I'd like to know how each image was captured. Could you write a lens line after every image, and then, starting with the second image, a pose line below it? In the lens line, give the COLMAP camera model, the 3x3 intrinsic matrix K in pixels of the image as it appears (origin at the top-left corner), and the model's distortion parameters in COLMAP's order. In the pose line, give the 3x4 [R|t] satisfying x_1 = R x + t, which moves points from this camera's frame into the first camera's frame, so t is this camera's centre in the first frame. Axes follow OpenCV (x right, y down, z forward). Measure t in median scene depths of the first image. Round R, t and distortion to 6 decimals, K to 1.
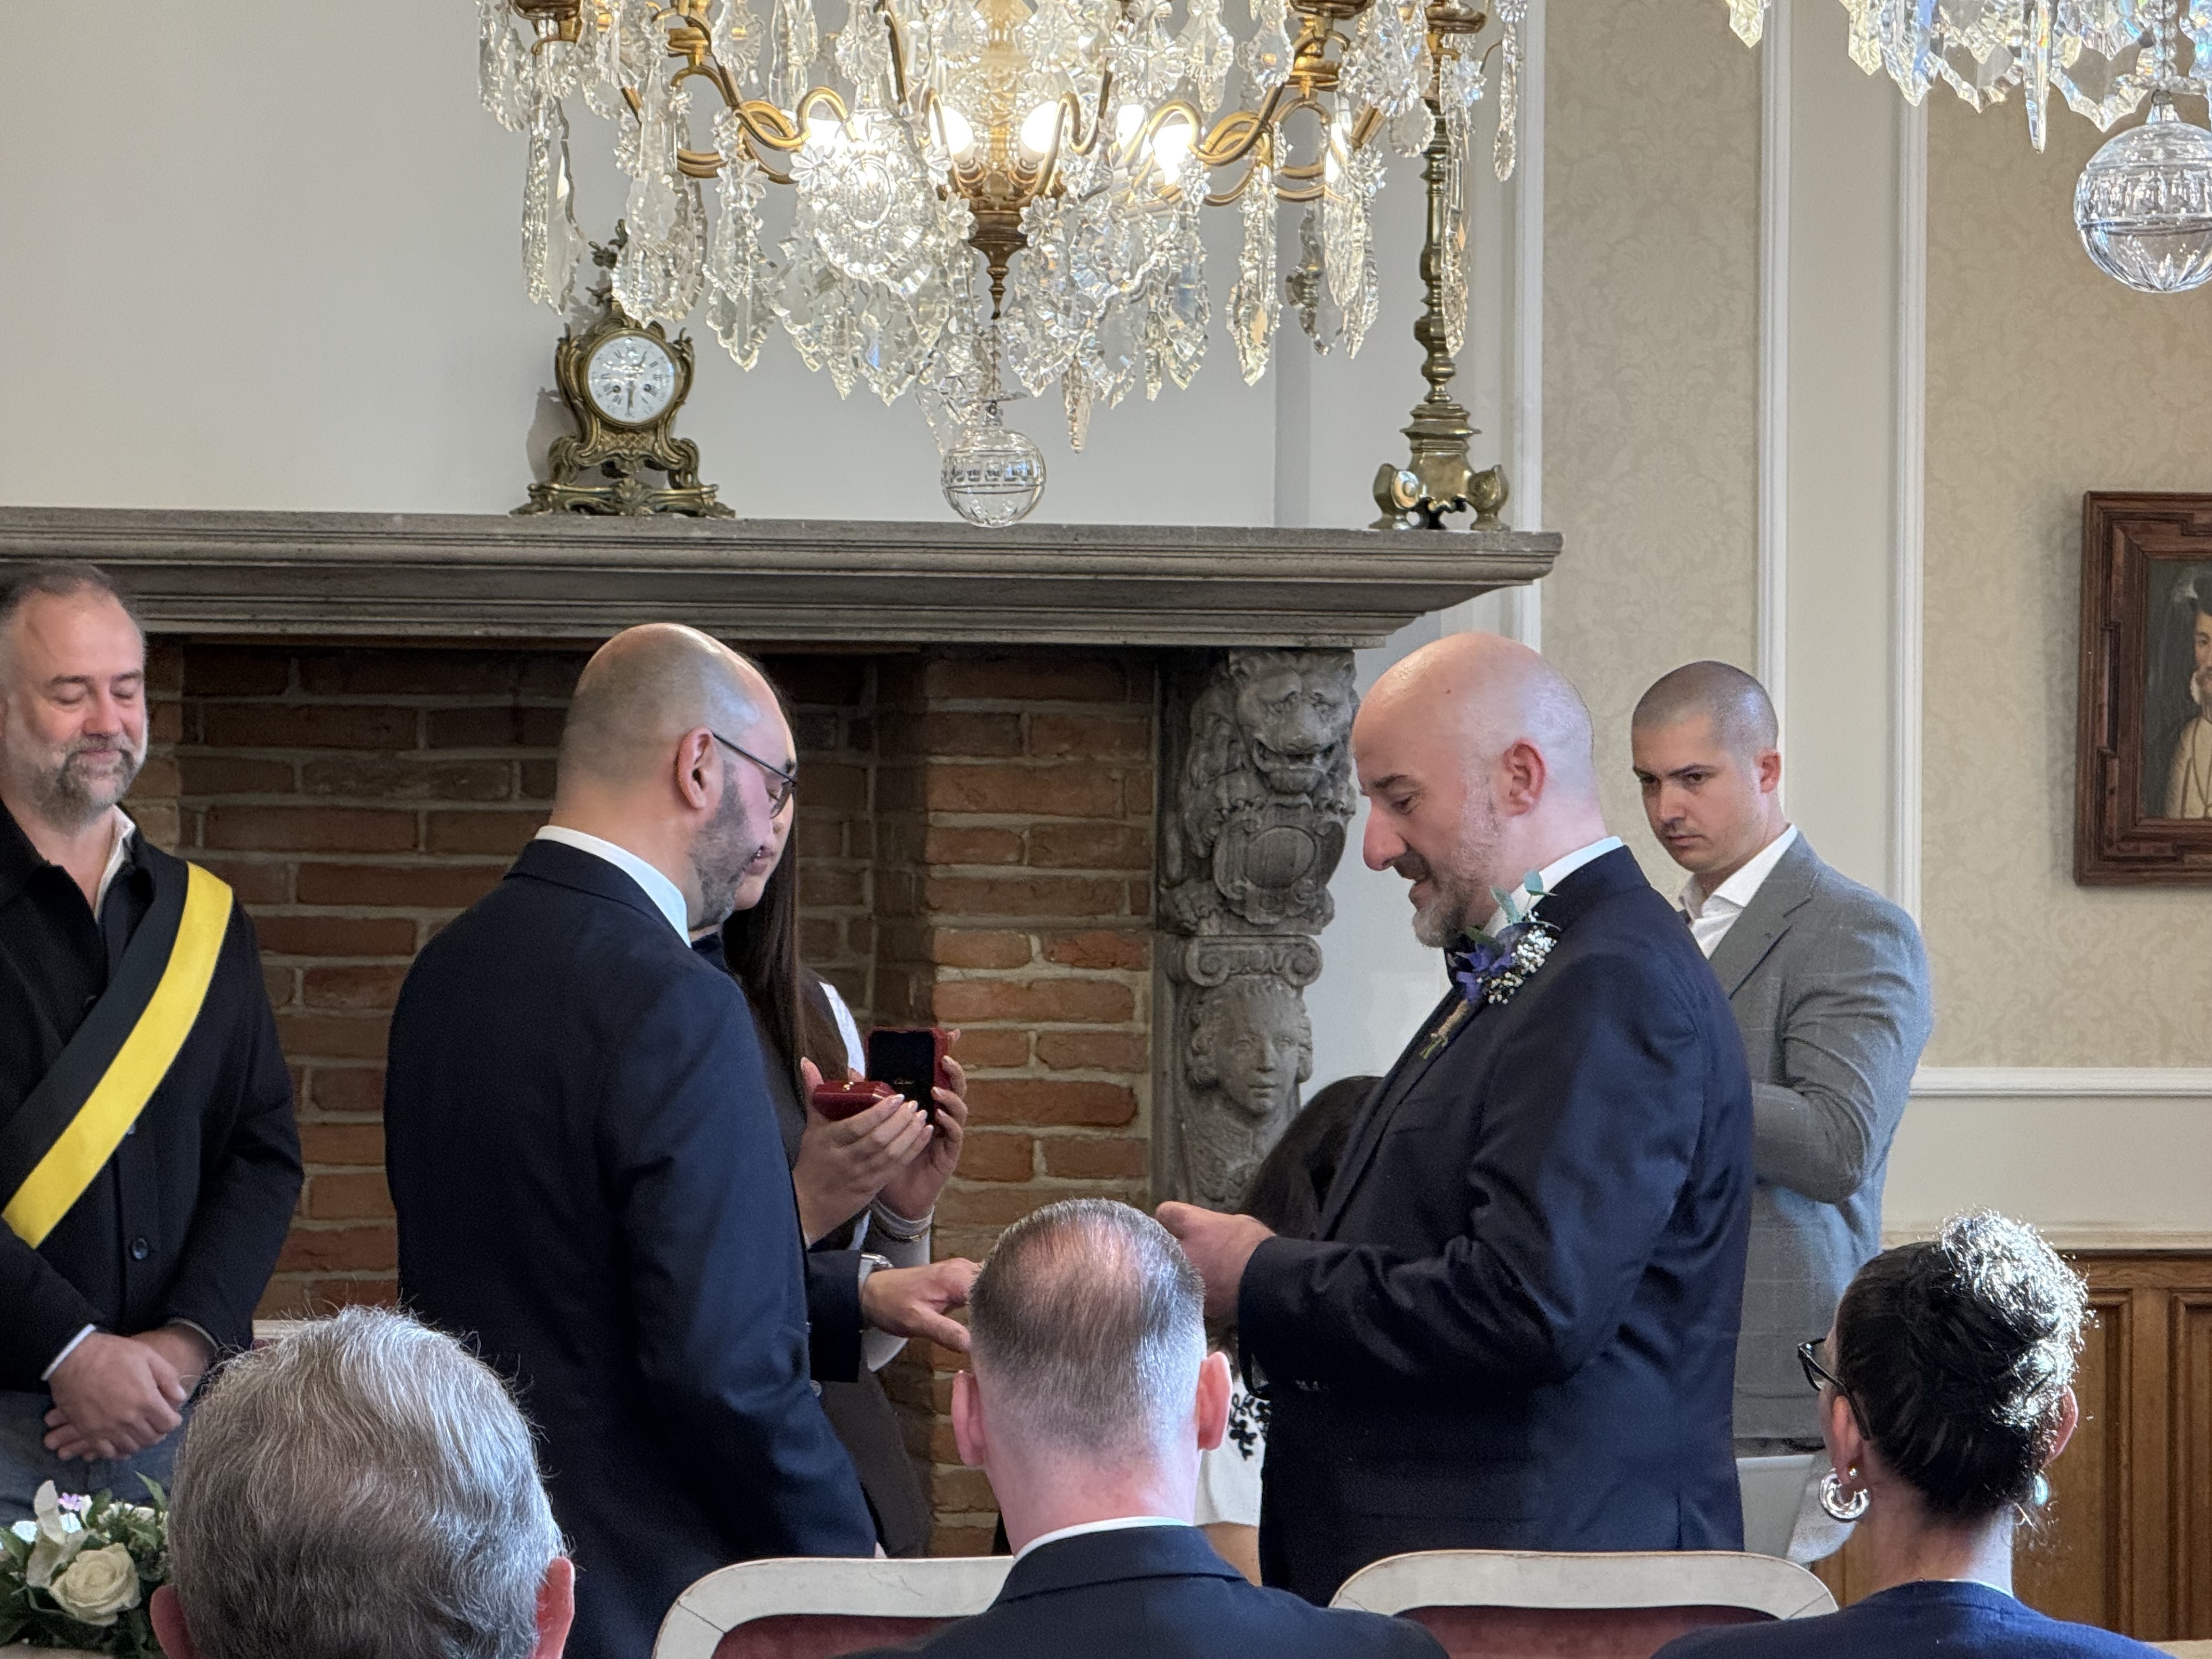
lens RADIAL K [[8162.7, 0, 1105.9], [0, 8162.7, 753.9], [0, 0, 1]] dist [0.183045, -4.202352]
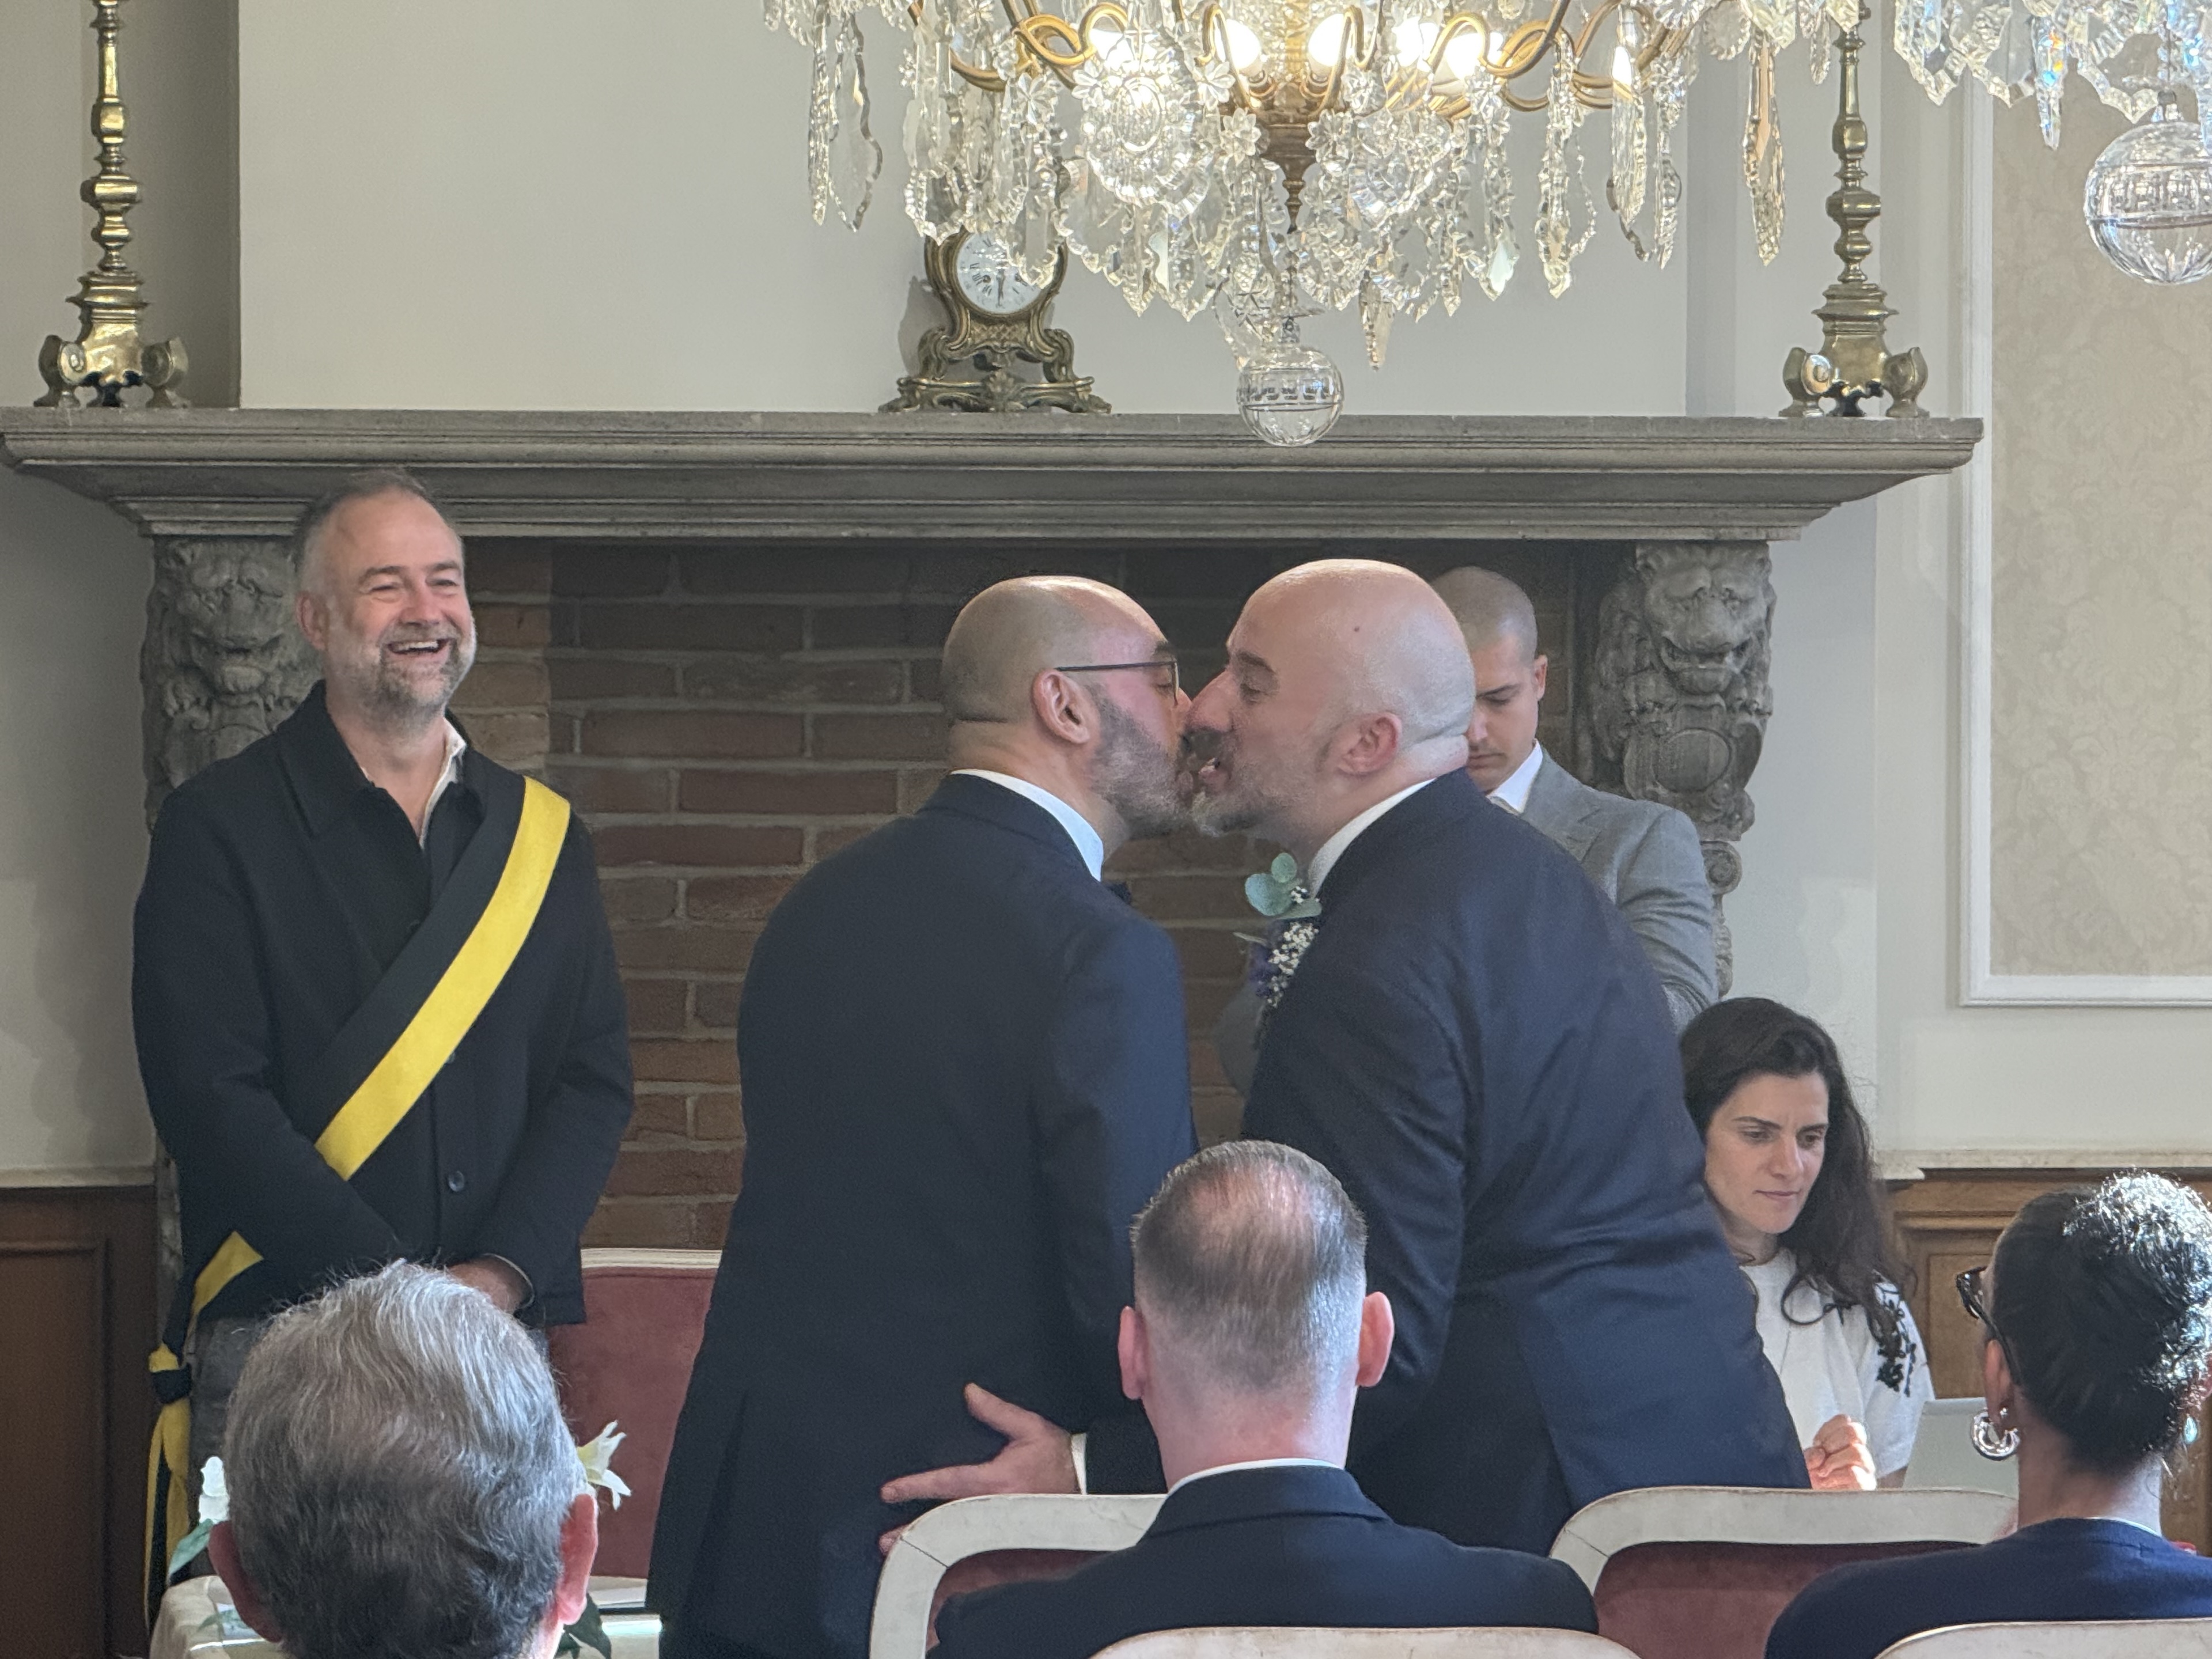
lens RADIAL K [[9385.2, 0, 1106.0], [0, 9385.2, 829.5], [0, 0, 1]] dist [0.125324, 1.430215]
pose [[0.996545, -0.004757, -0.082915, 0.045377], [0.007042, 0.999603, 0.027290, -0.010000], [0.082752, -0.027780, 0.996183, -0.100261]]
